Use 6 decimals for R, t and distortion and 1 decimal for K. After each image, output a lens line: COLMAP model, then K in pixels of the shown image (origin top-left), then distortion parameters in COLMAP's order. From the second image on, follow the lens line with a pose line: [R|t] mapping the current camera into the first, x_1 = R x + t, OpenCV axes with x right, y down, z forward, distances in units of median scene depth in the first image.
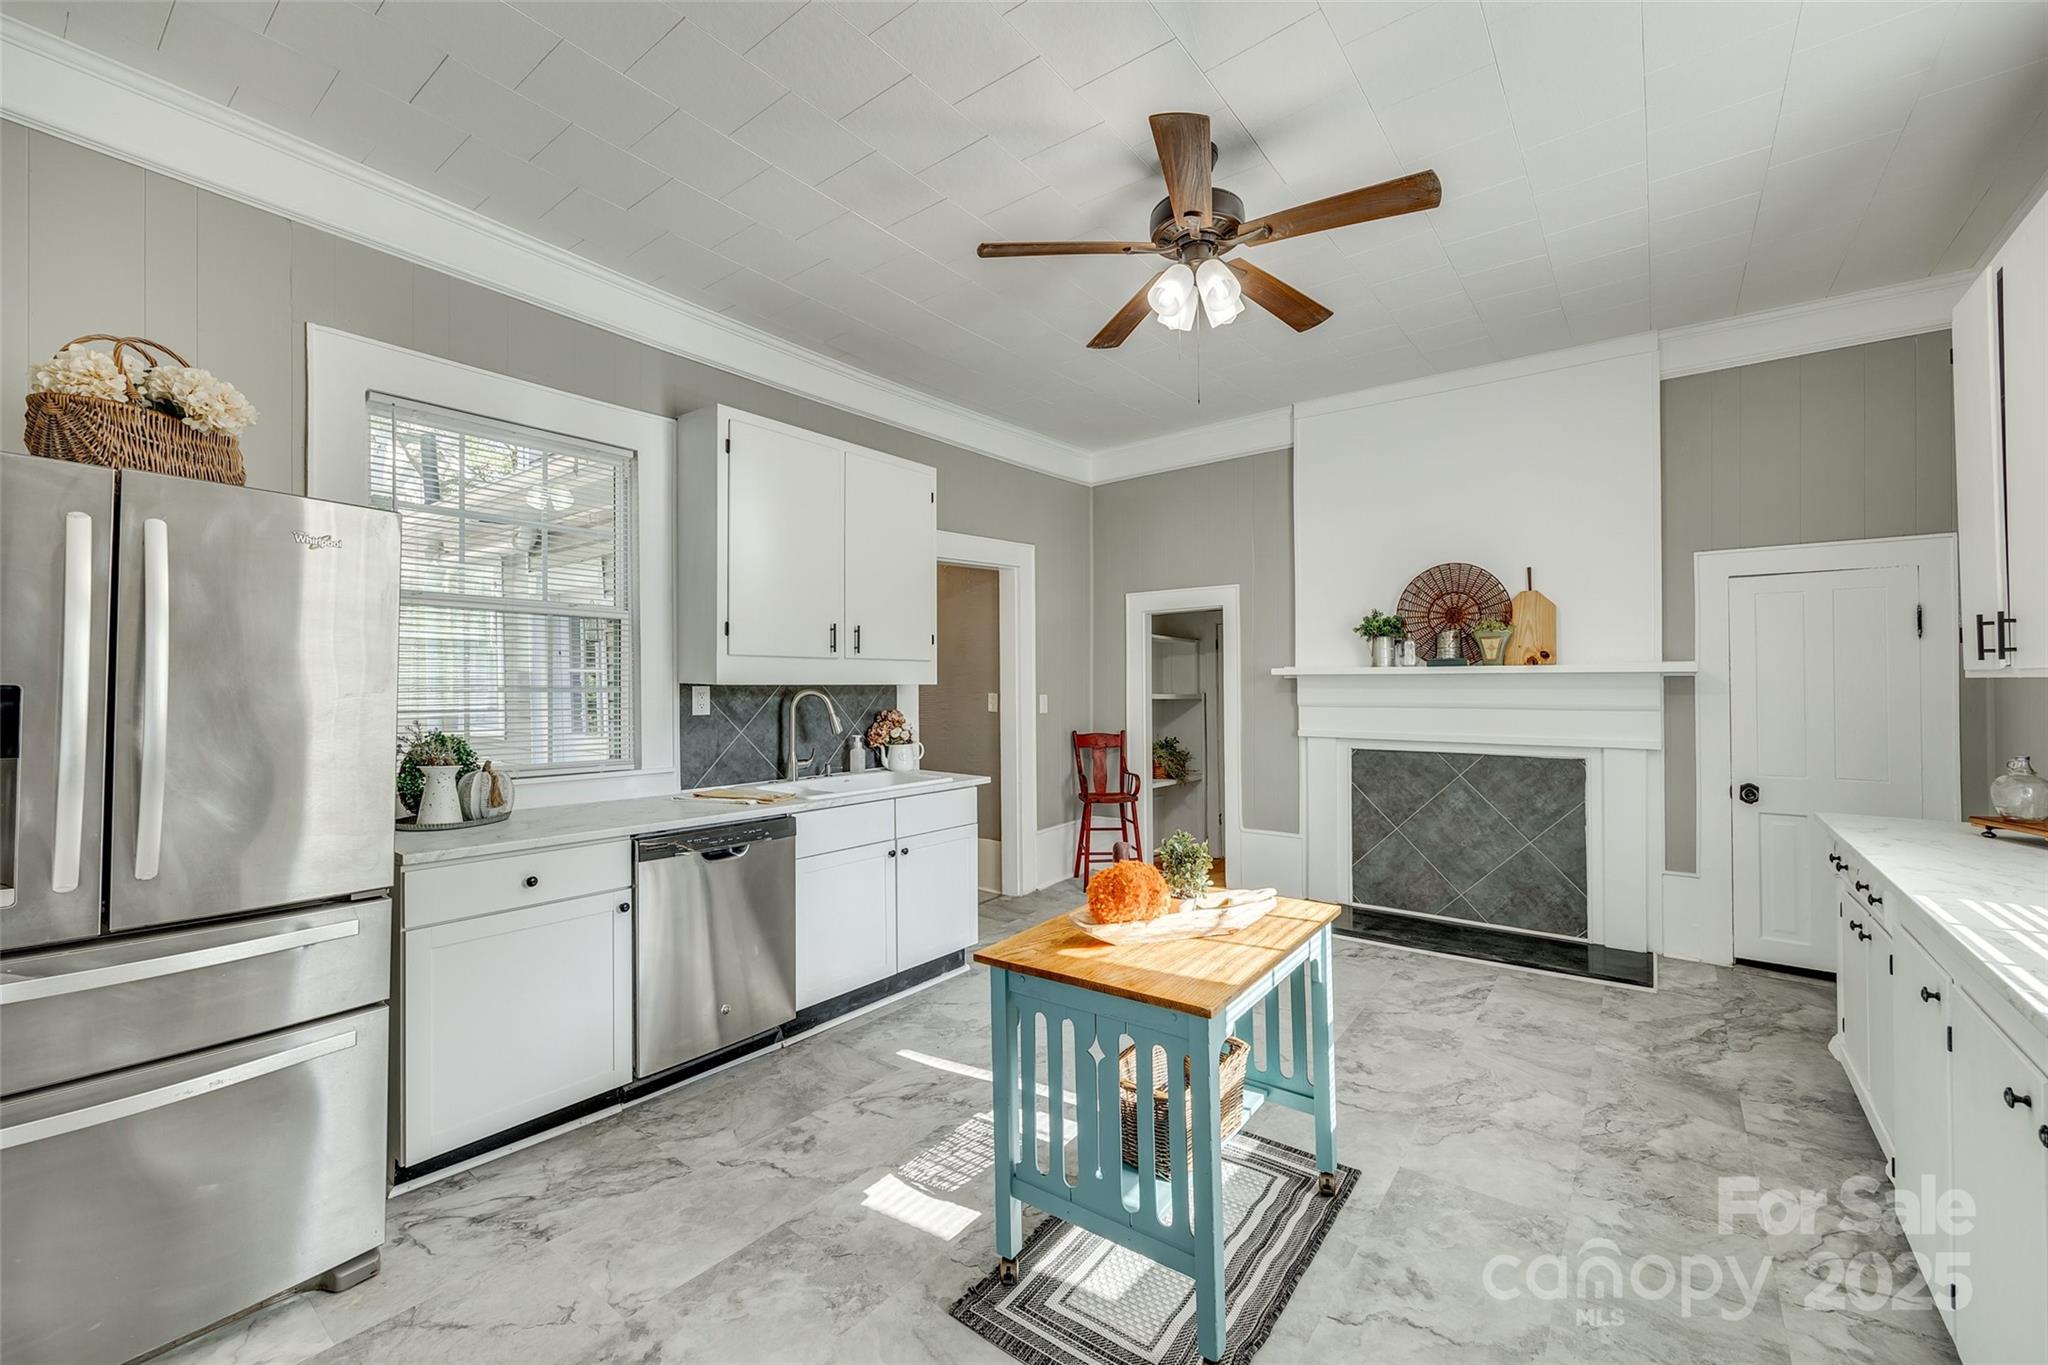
lens RADIAL K [[823.9, 0, 1026.5], [0, 823.9, 695.0], [0, 0, 1]] dist [-0.005341, 0.000065]
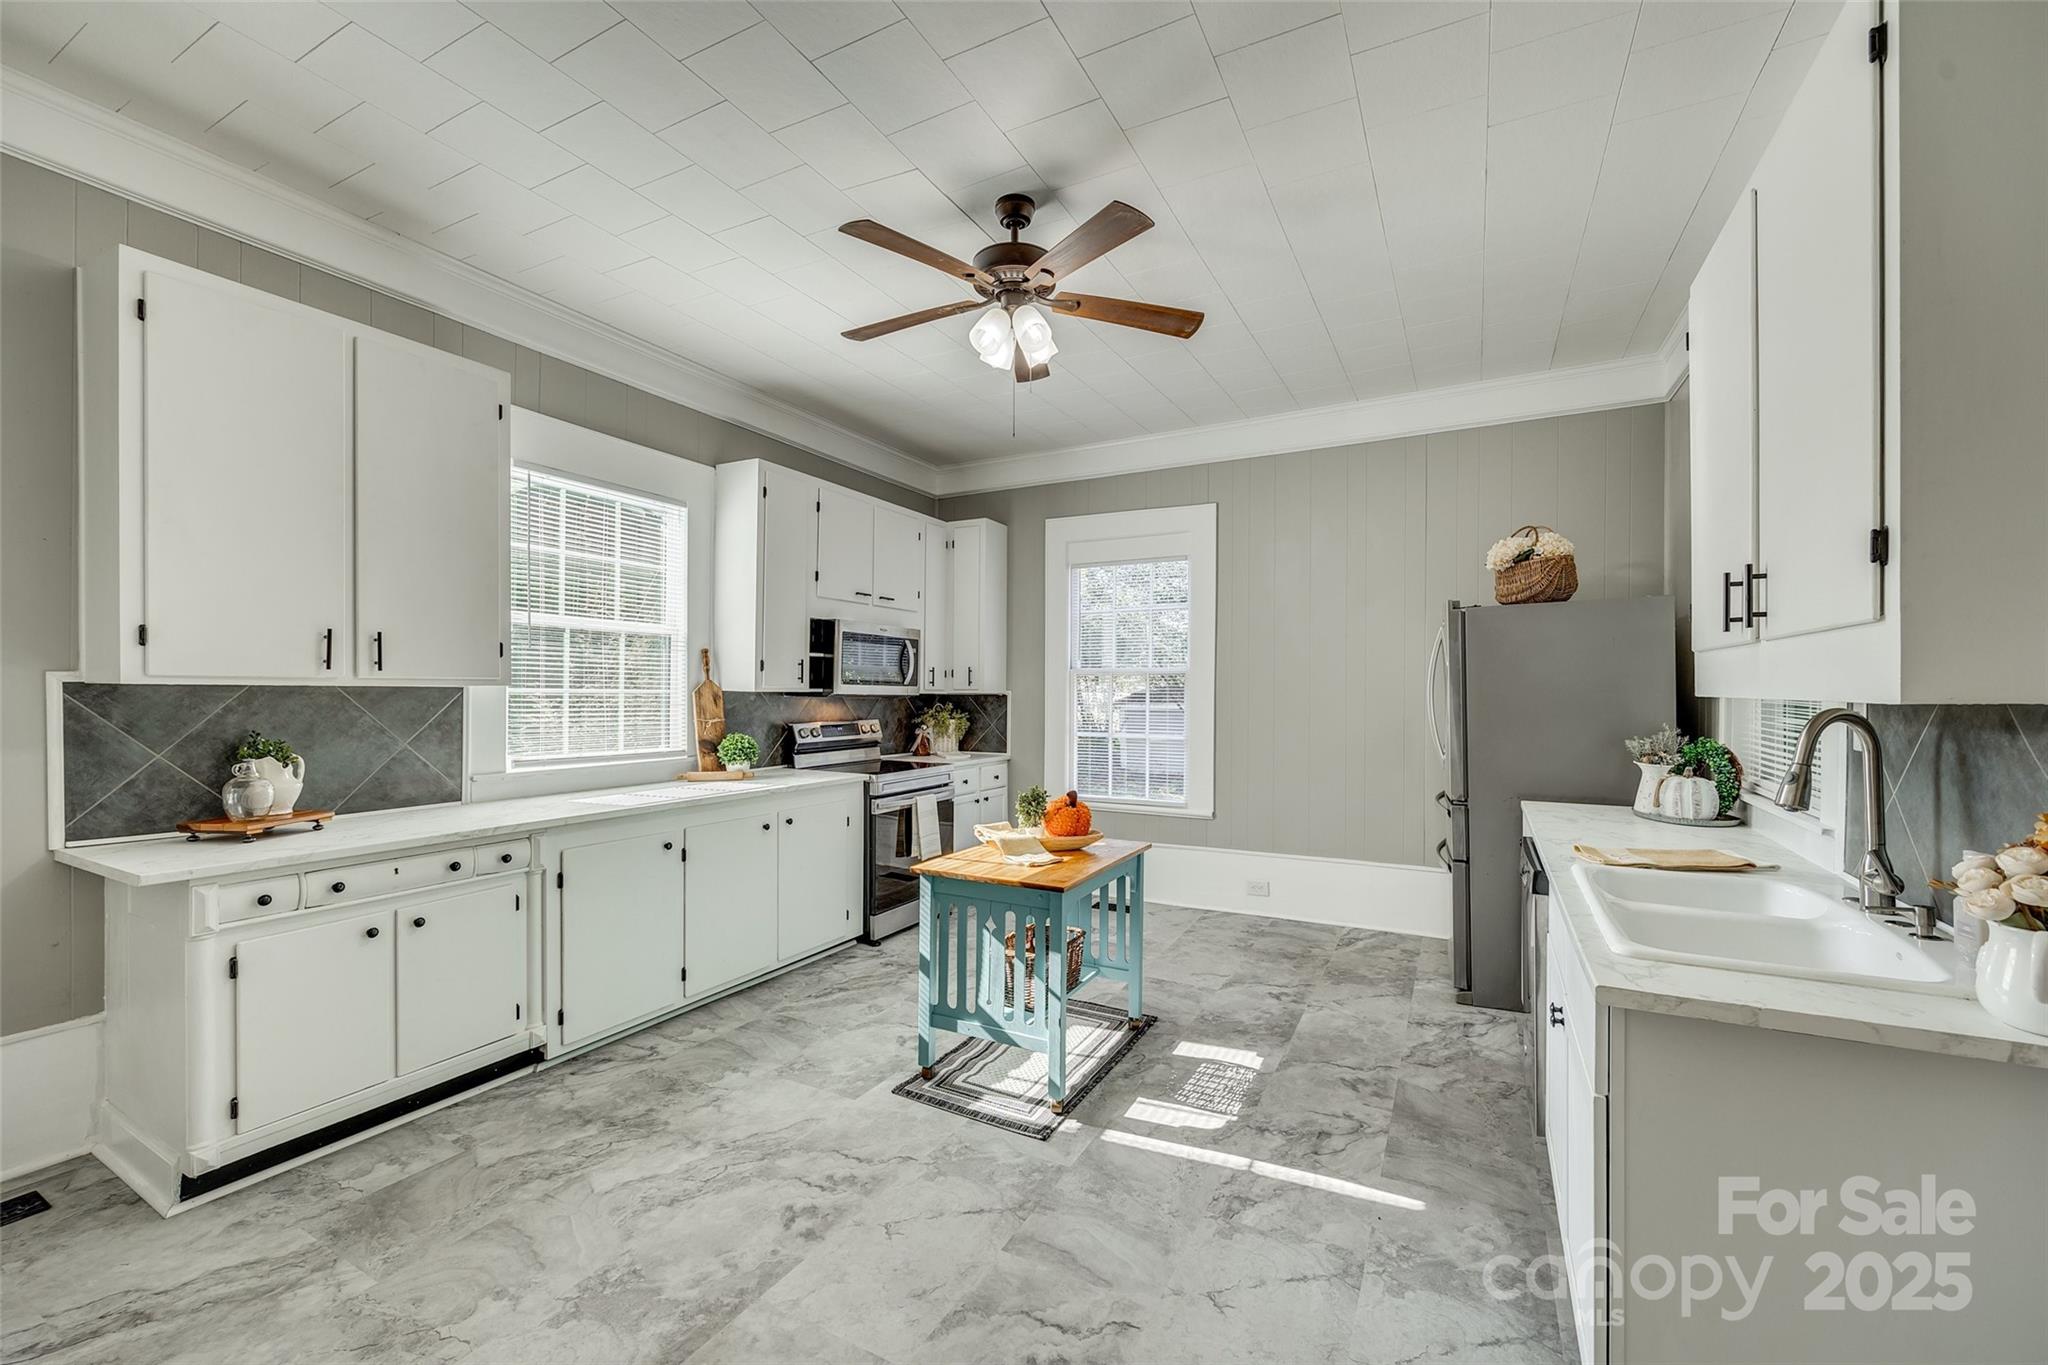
lens RADIAL K [[823.9, 0, 1016.4], [0, 823.9, 693.3], [0, 0, 1]] dist [-0.005341, 0.000065]
pose [[-0.988816, -0.000329, -0.149137, 0.245979], [-0.003694, 0.999745, 0.022287, -0.023244], [0.149092, 0.022589, -0.988565, 1.343498]]
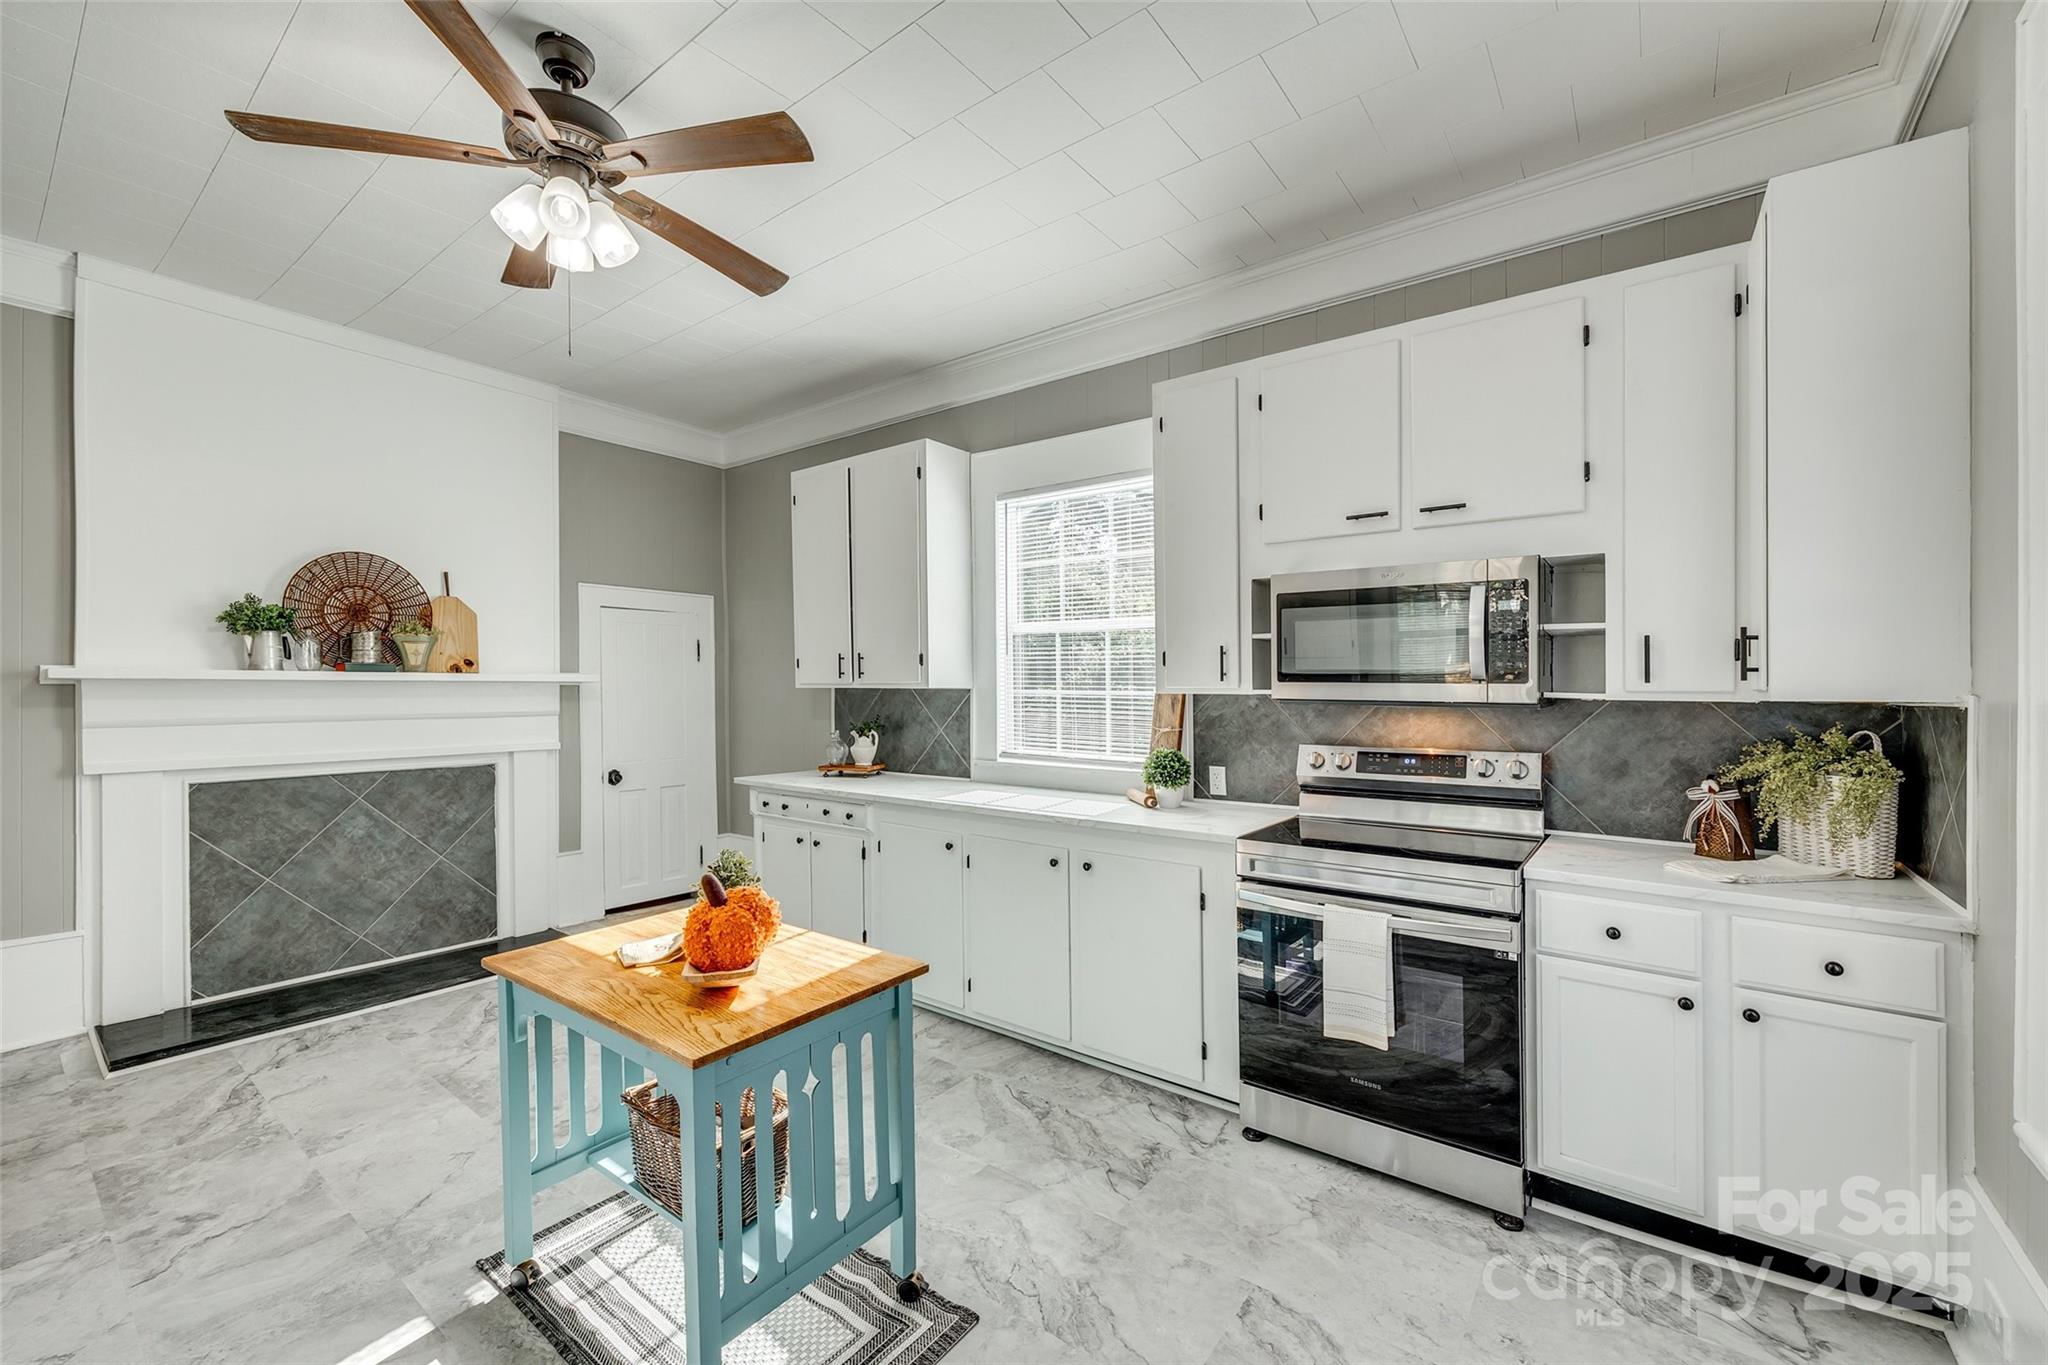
lens RADIAL K [[823.9, 0, 1035.2], [0, 823.9, 689.5], [0, 0, 1]] dist [-0.005341, 0.000065]
pose [[-0.008489, 0.001386, 0.999963, -0.397413], [0.015514, 0.999879, -0.001254, -0.005193], [-0.999844, 0.015503, -0.008510, 0.345975]]
